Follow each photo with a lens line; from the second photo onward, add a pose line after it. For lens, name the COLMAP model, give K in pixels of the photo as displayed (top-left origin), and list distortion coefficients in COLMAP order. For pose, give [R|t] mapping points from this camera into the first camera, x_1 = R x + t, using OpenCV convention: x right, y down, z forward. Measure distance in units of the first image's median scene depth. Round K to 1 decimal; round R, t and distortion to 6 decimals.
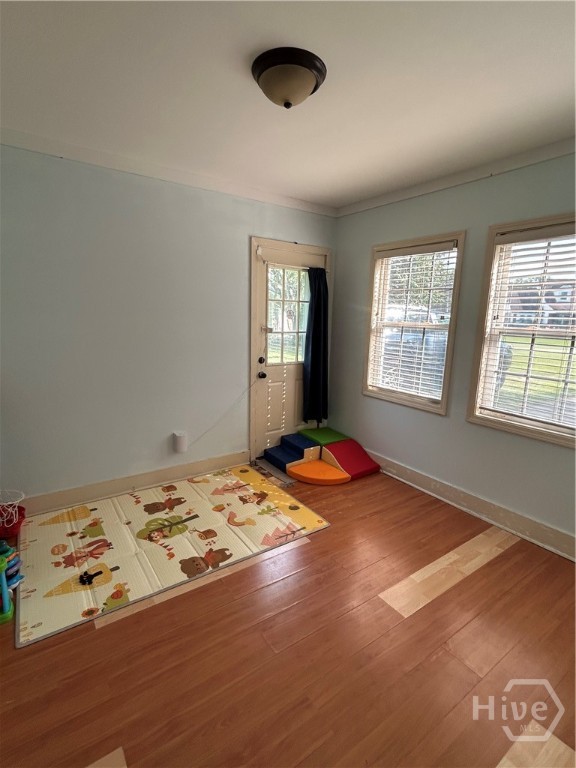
lens RADIAL K [[360.2, 0, 288.0], [0, 360.2, 384.0], [0, 0, 1]] dist [0.026302, 0.000301]
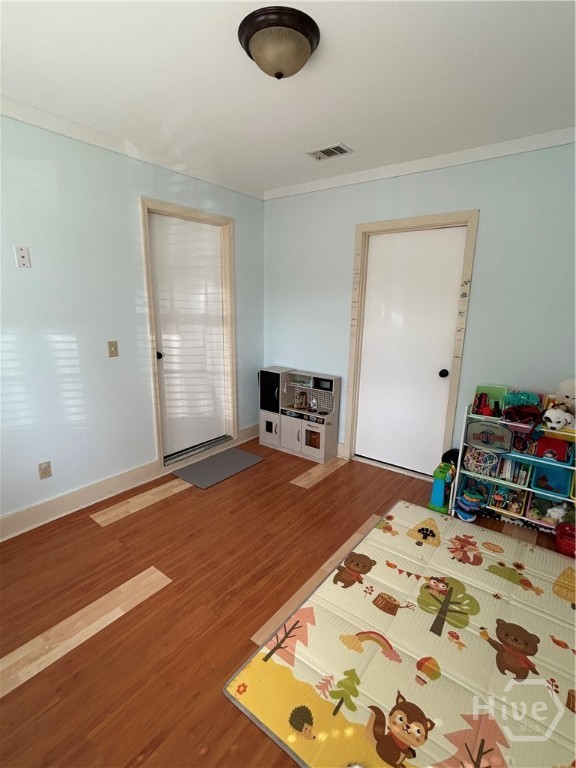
lens RADIAL K [[360.2, 0, 288.0], [0, 360.2, 384.0], [0, 0, 1]] dist [0.026302, 0.000301]
pose [[-0.948859, 0.035080, -0.313745, 0.197410], [-0.100660, 0.908319, 0.405985, -0.291498], [0.299223, 0.416804, -0.858336, 1.428732]]
